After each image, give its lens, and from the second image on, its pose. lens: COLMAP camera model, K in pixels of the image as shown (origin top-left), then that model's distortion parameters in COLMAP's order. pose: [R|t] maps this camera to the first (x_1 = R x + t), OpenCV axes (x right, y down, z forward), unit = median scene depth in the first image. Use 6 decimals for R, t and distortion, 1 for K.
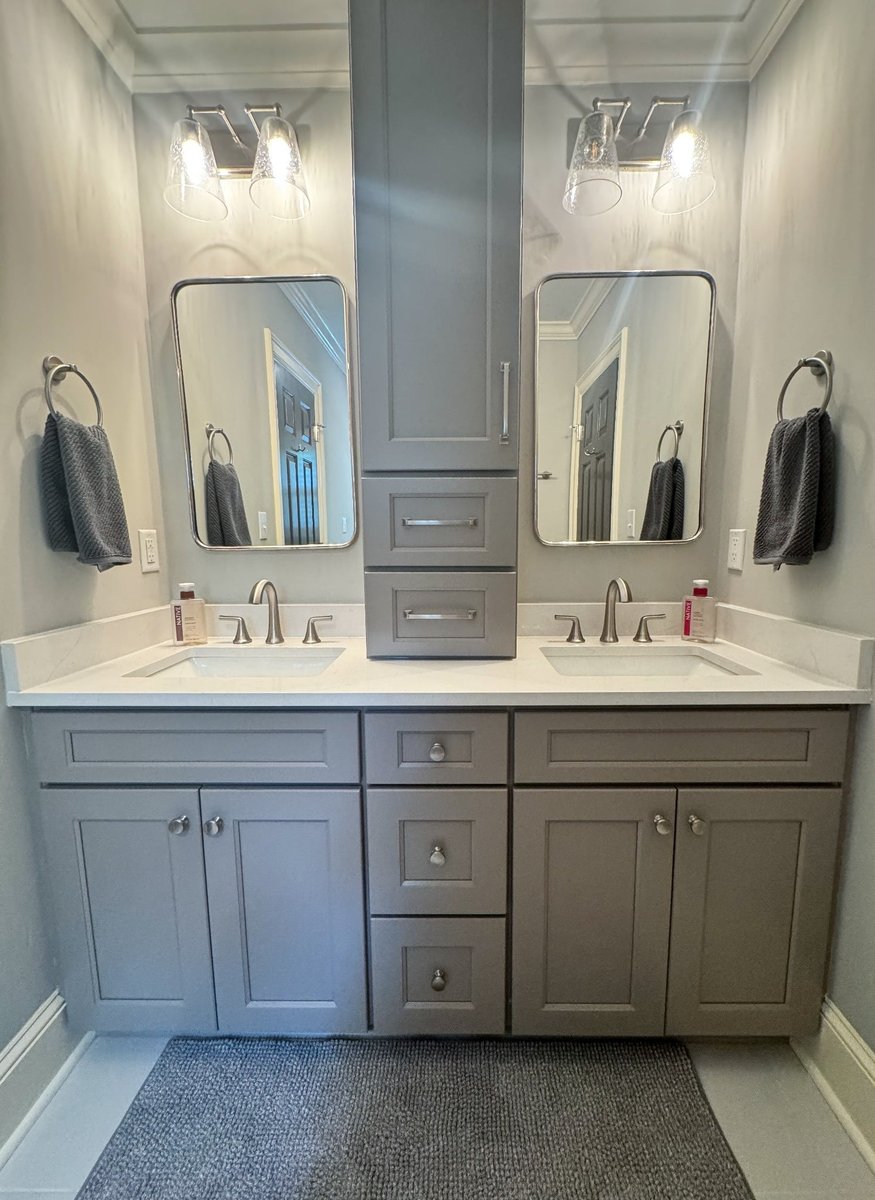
lens RADIAL K [[470.3, 0, 437.5], [0, 470.3, 600.0], [0, 0, 1]] dist [-0.018517, -0.000127]
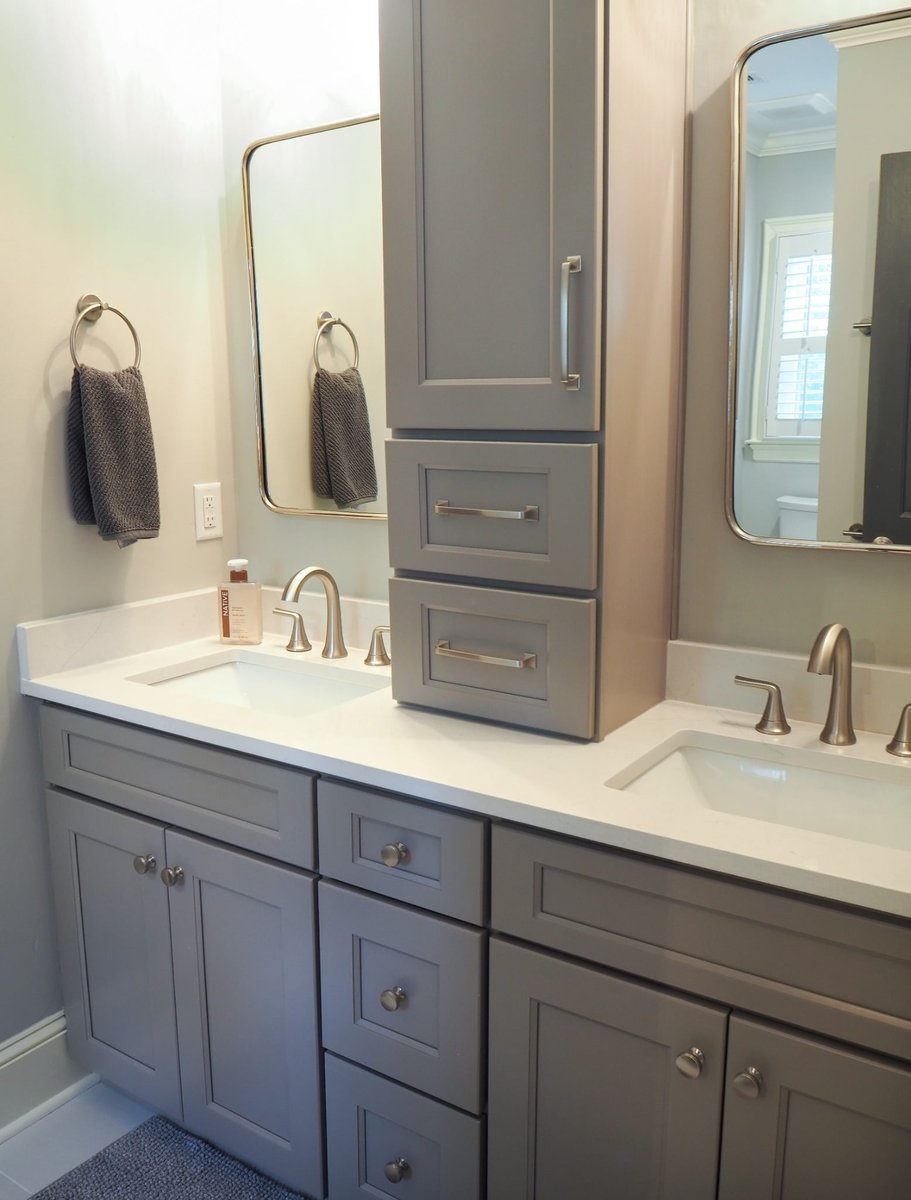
lens RADIAL K [[1026.6, 0, 455.5], [0, 1026.6, 582.6], [0, 0, 1]] dist [-0.088524, 0.007201]
pose [[0.834626, 0.097100, -0.542190, 0.754059], [-0.069503, 0.995037, 0.071210, -0.169619], [0.546414, -0.021750, 0.837233, -0.186585]]
